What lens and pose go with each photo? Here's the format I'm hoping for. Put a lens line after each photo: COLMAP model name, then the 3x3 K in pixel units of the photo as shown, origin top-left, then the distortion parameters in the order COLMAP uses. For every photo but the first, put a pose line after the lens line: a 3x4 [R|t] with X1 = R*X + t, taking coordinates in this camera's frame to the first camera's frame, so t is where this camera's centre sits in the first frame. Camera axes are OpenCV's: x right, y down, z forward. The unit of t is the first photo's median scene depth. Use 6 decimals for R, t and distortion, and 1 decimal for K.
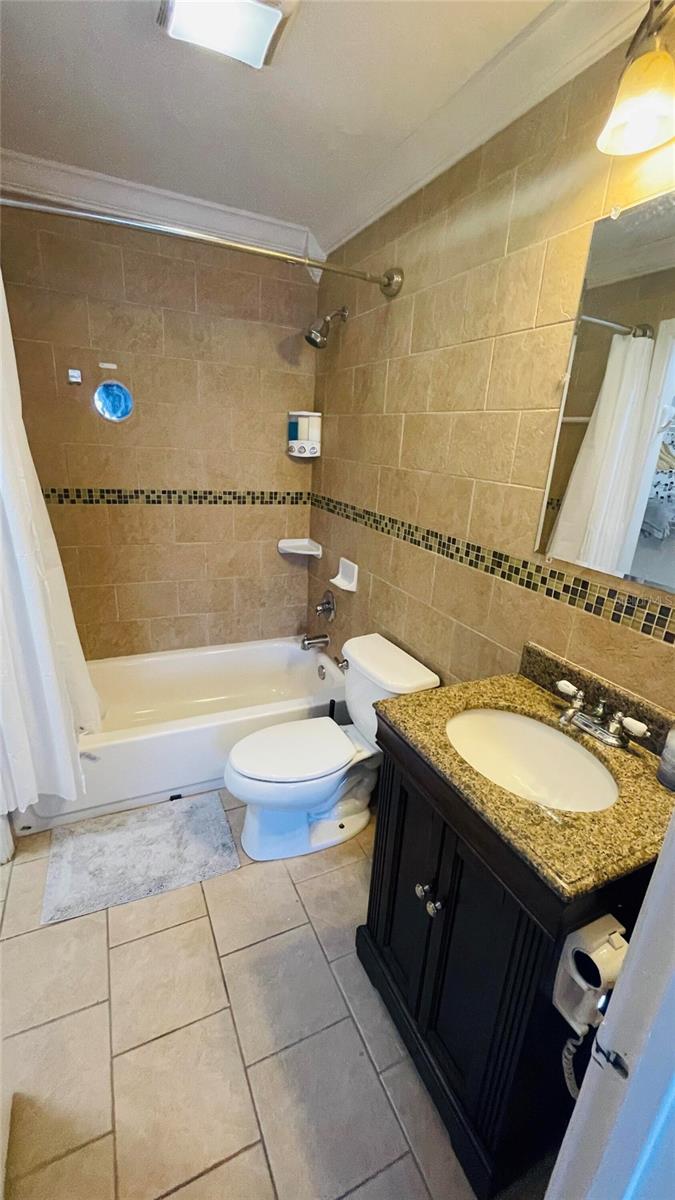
lens RADIAL K [[486.4, 0, 342.9], [0, 486.4, 598.1], [0, 0, 1]] dist [-0.000597, -0.001006]
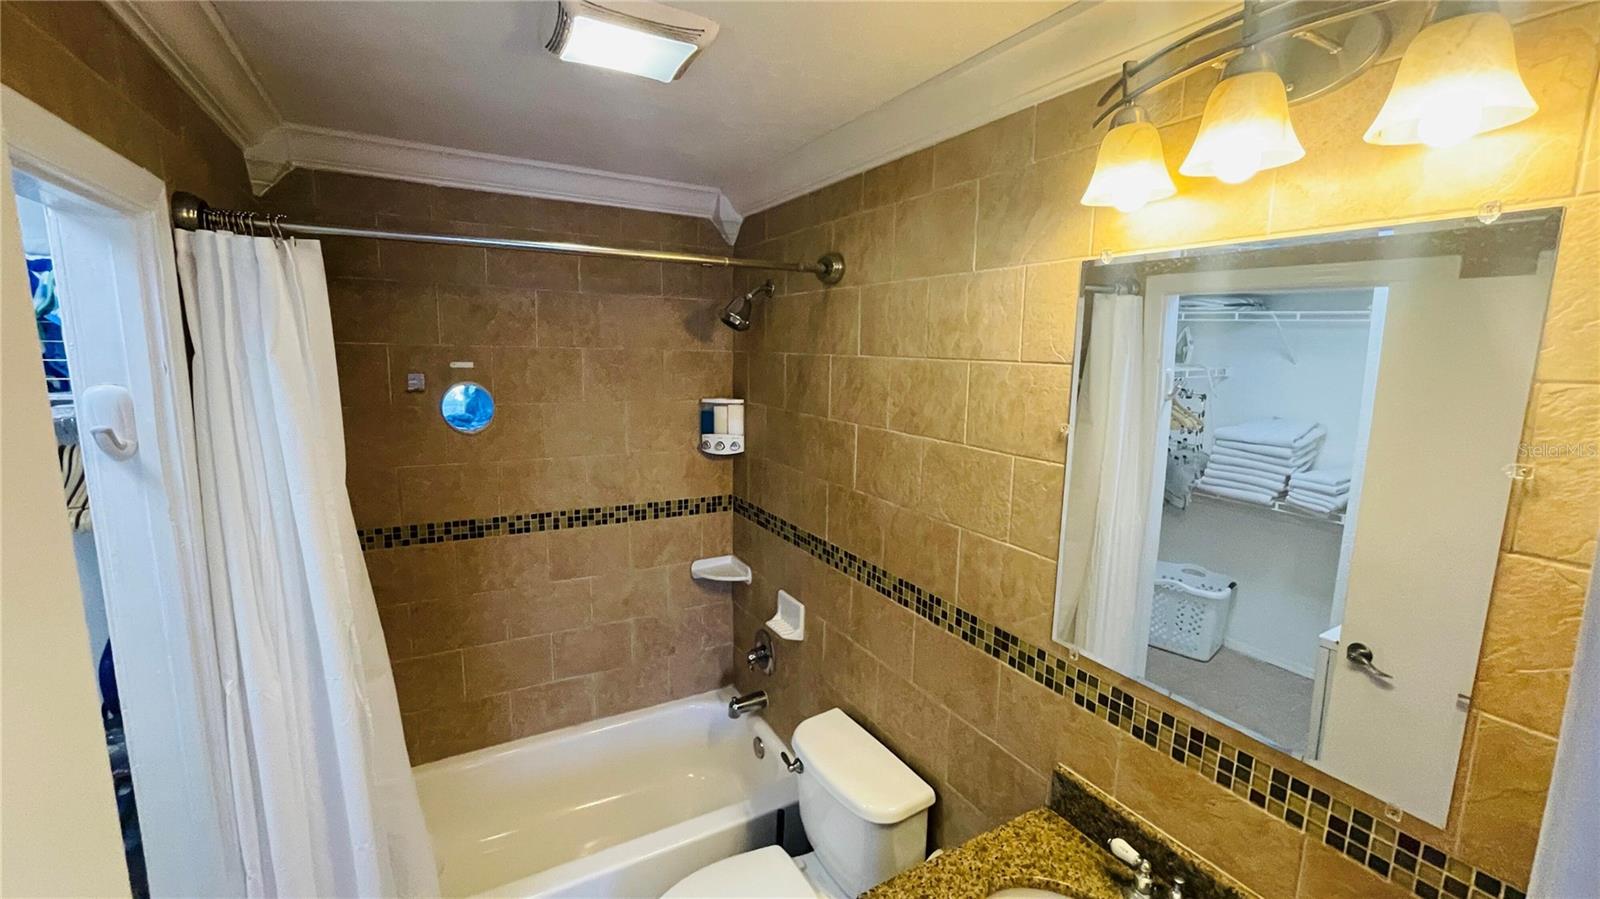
lens RADIAL K [[648.5, 0, 804.6], [0, 648.5, 440.6], [0, 0, 1]] dist [-0.000597, -0.001006]
pose [[0.996448, -0.049521, 0.068114, -0.026411], [0.060356, 0.984014, -0.167551, -0.170089], [-0.058728, 0.171067, 0.983508, -0.008078]]
